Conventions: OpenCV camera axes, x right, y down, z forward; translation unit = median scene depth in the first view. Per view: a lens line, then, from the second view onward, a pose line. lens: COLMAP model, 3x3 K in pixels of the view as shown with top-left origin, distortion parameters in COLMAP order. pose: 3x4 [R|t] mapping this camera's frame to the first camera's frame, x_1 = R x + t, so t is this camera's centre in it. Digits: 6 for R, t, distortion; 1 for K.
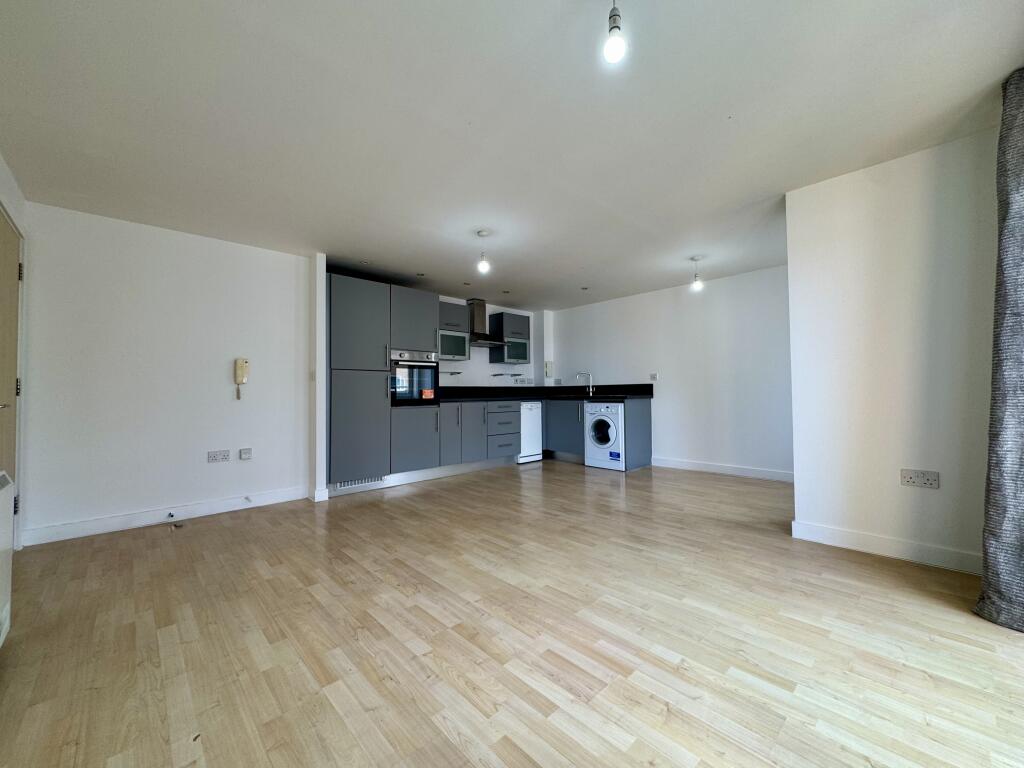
lens RADIAL K [[412.7, 0, 512.0], [0, 412.7, 384.0], [0, 0, 1]] dist [0.000783, 0.000037]
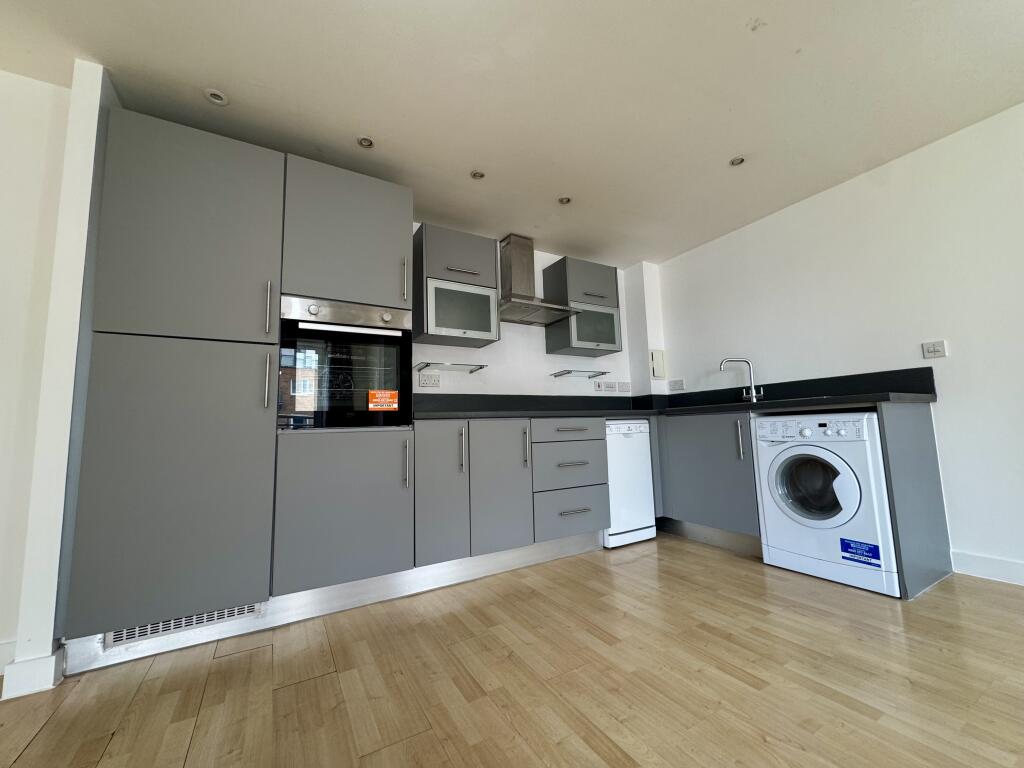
lens RADIAL K [[407.1, 0, 512.0], [0, 407.1, 384.0], [0, 0, 1]] dist [-0.000915, -0.000081]
pose [[0.973399, -0.045243, -0.224606, 0.023942], [0.026318, 0.995900, -0.086547, 0.040325], [0.227601, 0.078333, 0.970599, 0.509849]]
